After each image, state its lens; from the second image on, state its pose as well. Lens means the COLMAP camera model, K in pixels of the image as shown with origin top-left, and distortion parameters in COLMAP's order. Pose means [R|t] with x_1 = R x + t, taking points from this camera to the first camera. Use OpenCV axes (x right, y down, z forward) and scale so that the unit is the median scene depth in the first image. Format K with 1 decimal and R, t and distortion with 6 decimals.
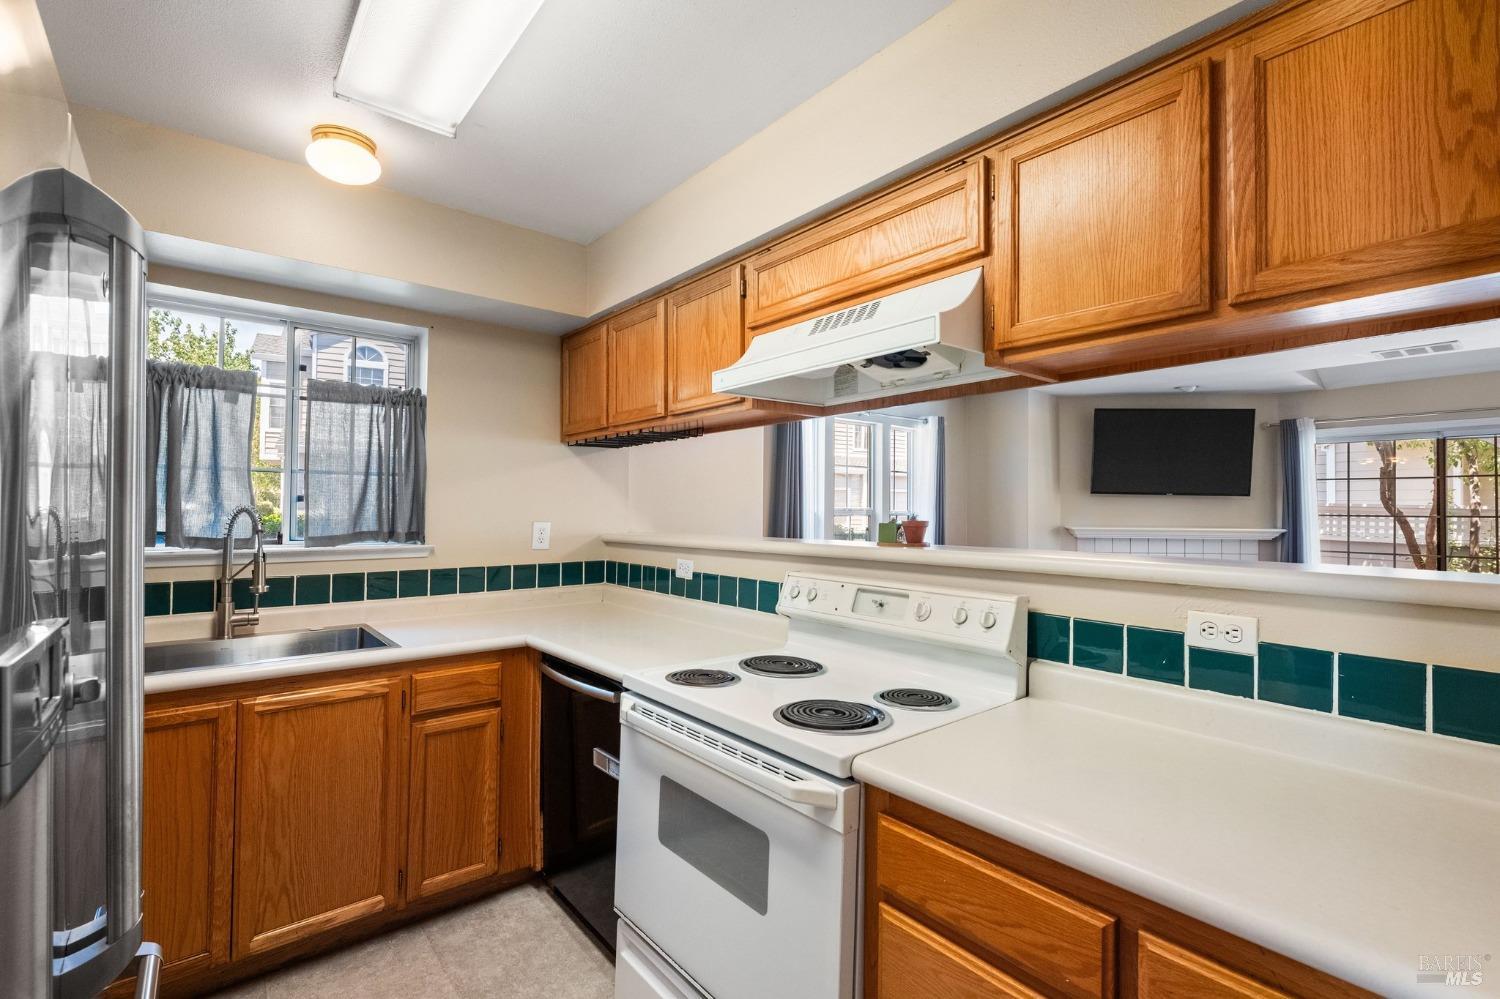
lens RADIAL K [[678.9, 0, 748.5], [0, 678.9, 504.3], [0, 0, 1]] dist [0.003408, -0.000504]
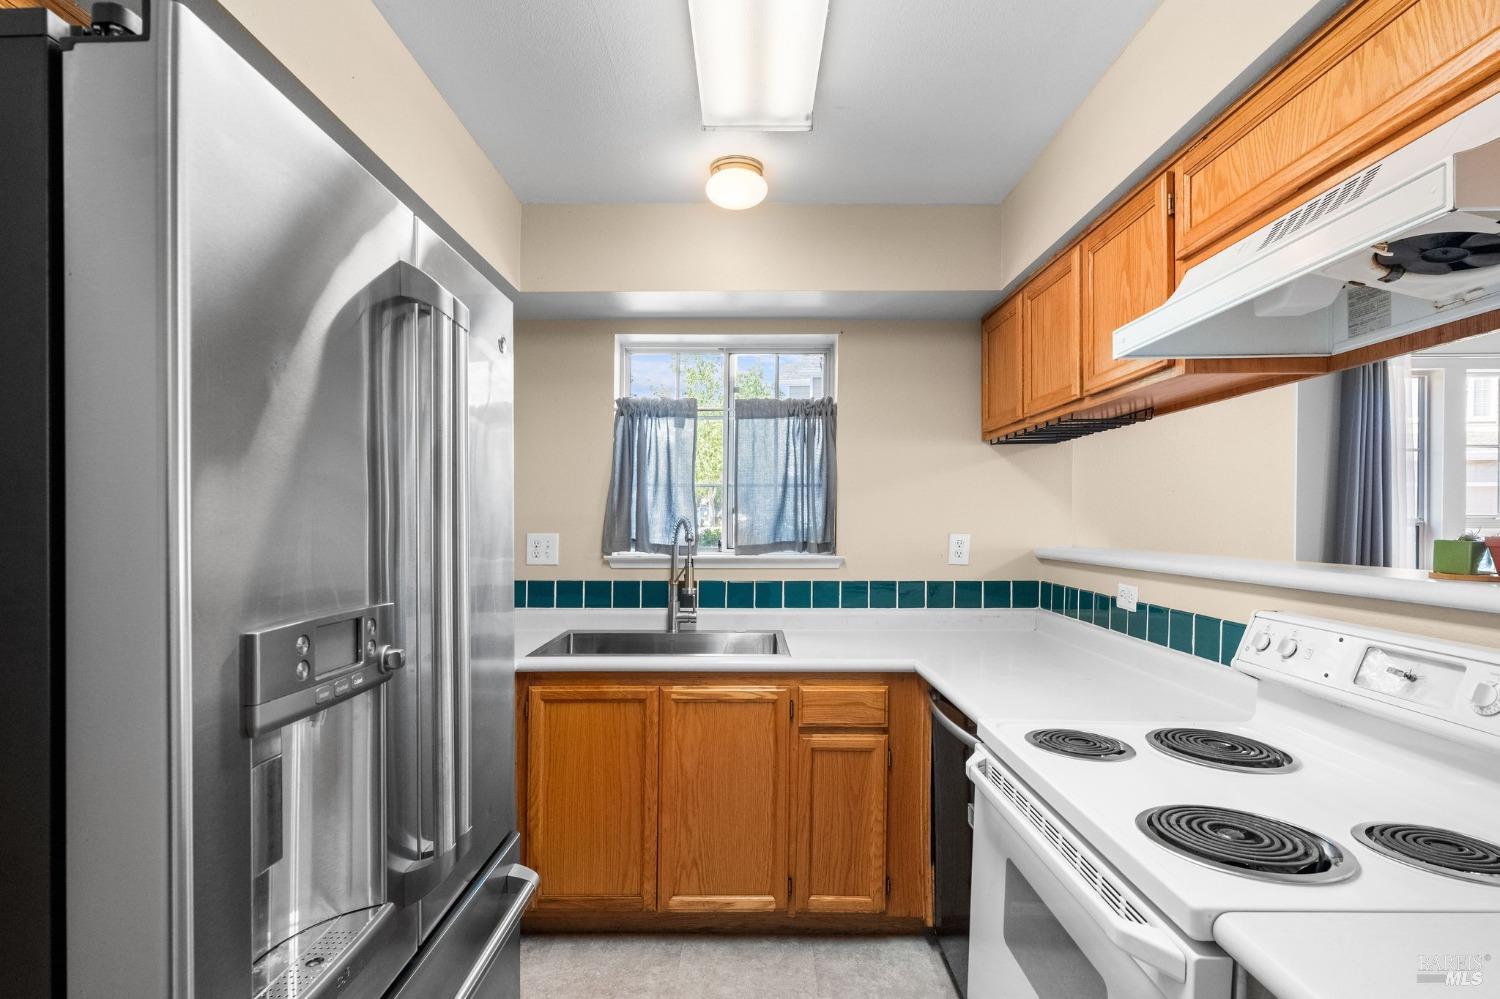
lens RADIAL K [[750.5, 0, 739.7], [0, 750.5, 522.8], [0, 0, 1]] dist [0.005405, -0.001871]
pose [[0.764804, -0.001528, -0.644261, 0.146472], [0.009741, 0.999910, 0.009192, 0.000692], [0.644189, -0.013306, 0.764751, 0.104606]]
